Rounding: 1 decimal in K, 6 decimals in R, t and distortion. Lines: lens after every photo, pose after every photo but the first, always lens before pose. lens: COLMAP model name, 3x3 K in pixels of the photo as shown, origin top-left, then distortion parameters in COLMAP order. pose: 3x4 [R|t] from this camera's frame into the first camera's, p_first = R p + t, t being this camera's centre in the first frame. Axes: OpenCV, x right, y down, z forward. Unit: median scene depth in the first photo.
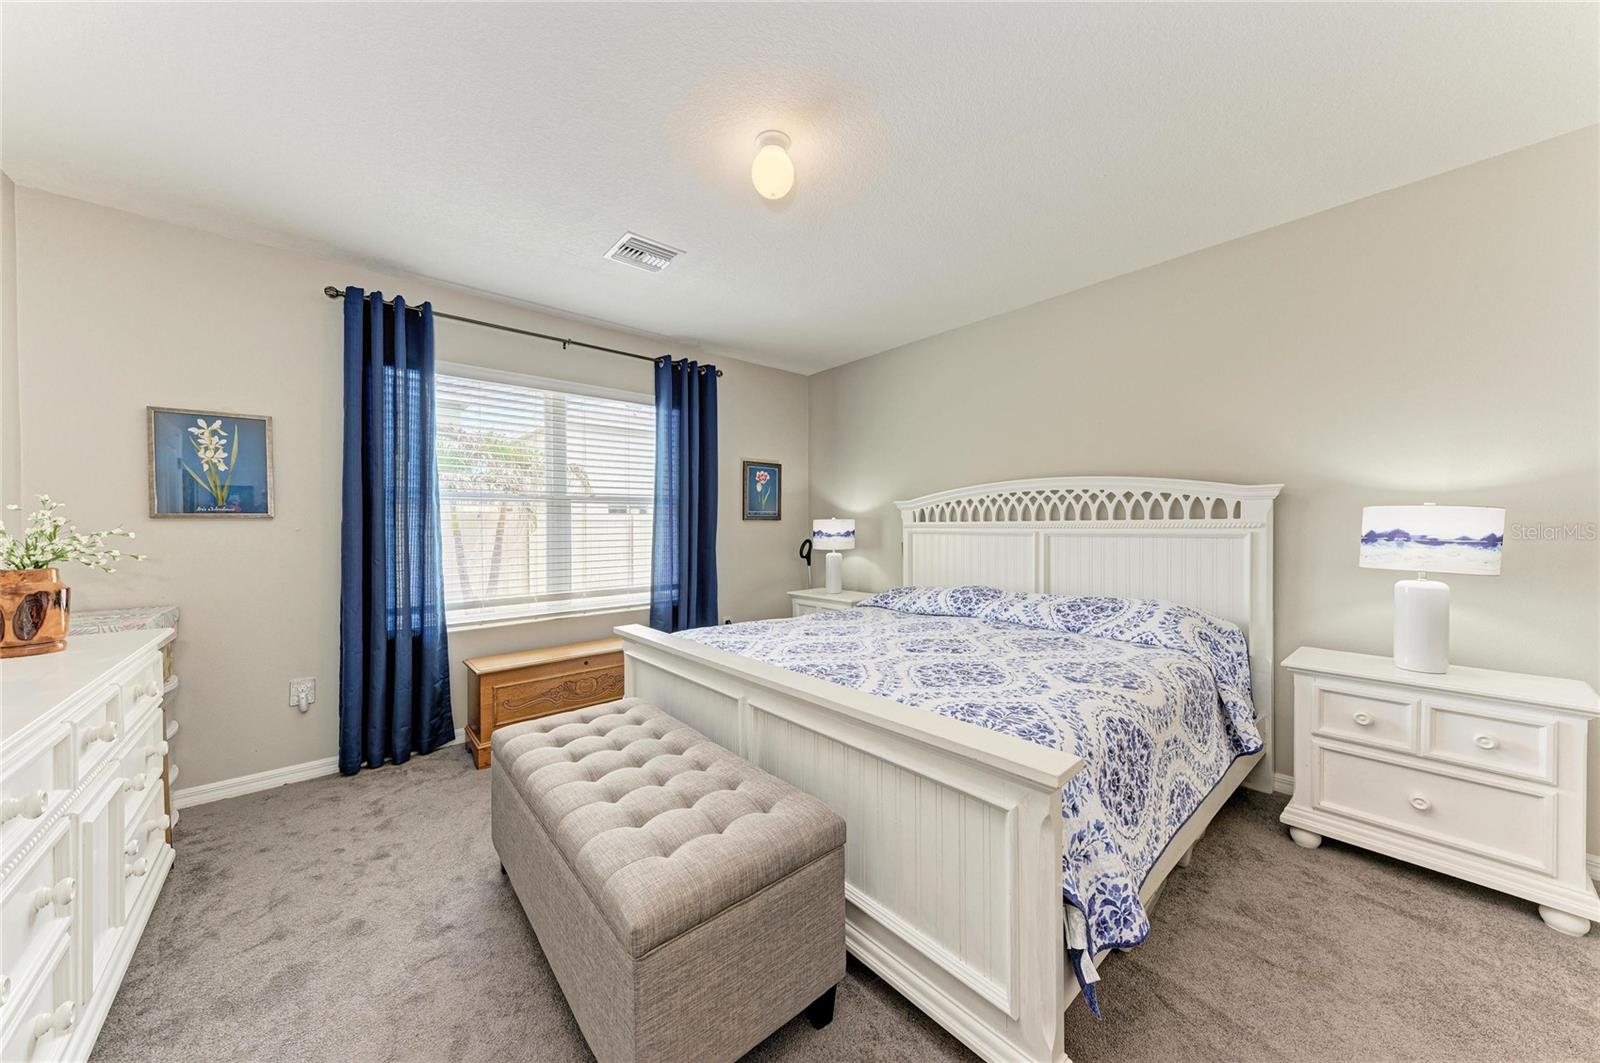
lens RADIAL K [[544.7, 0, 799.0], [0, 544.7, 526.9], [0, 0, 1]] dist [0.020420, -0.005479]
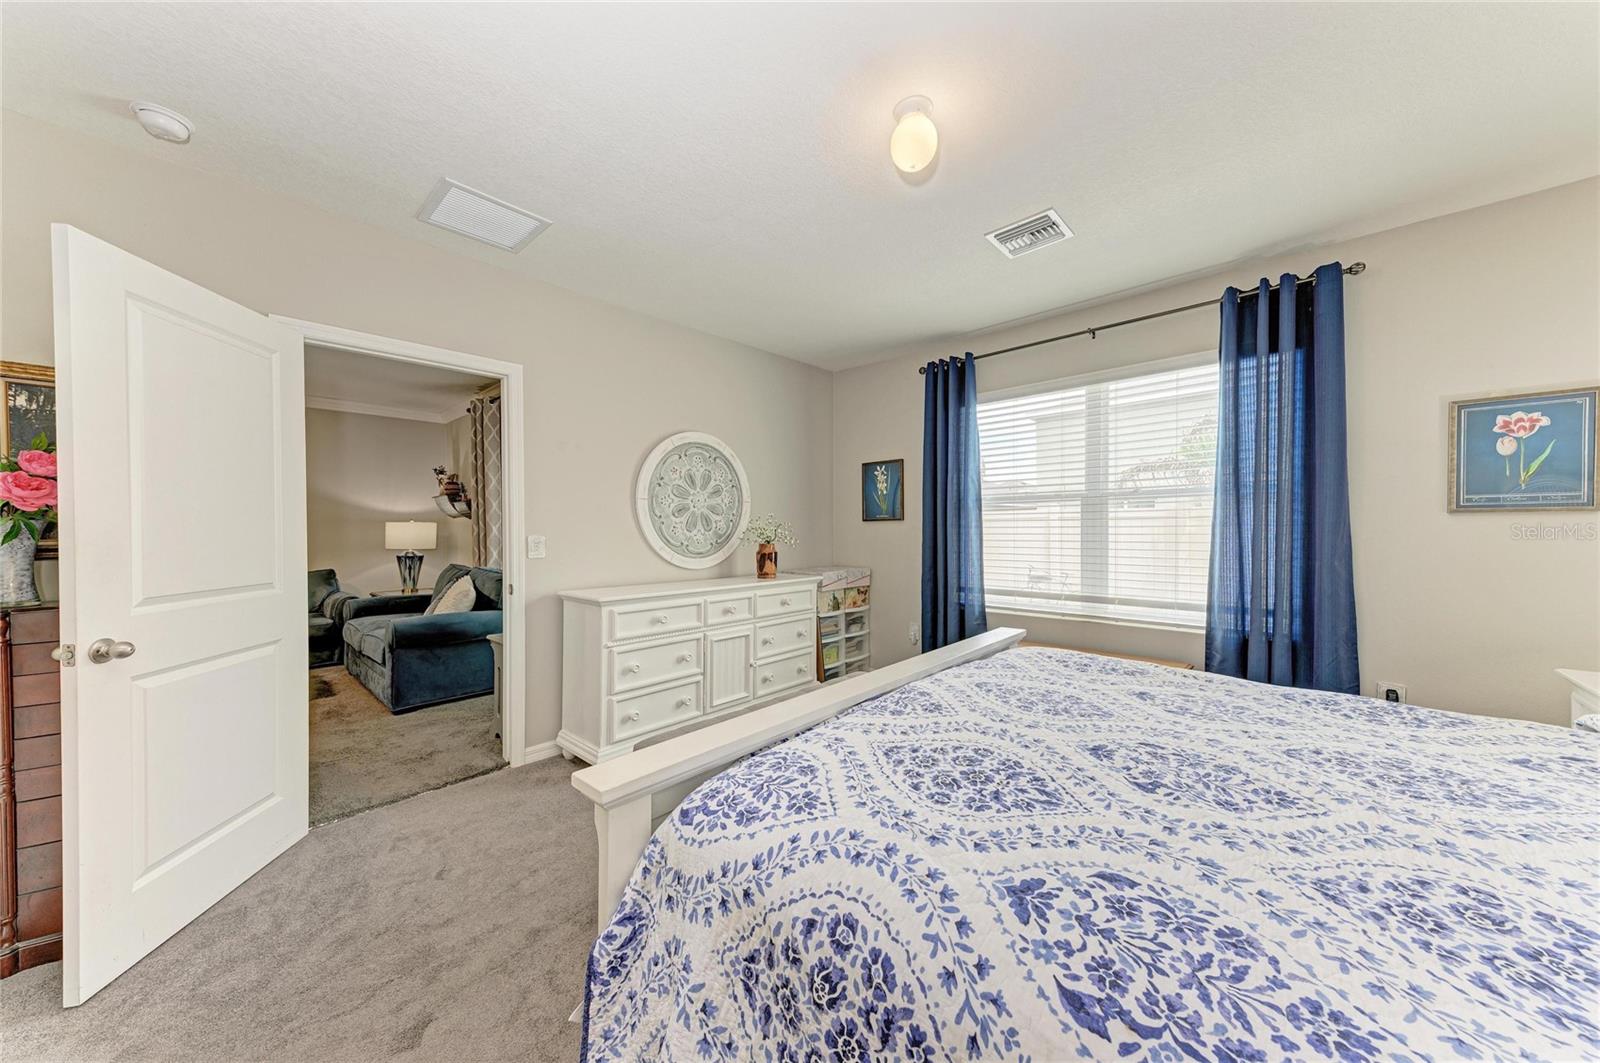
lens RADIAL K [[542.7, 0, 799.4], [0, 542.7, 527.1], [0, 0, 1]] dist [0.009761, -0.000270]
pose [[0.112408, 0.004604, -0.993651, 0.525499], [0.002874, 0.999984, 0.004959, -0.005110], [0.993658, -0.003413, 0.112393, 0.449455]]
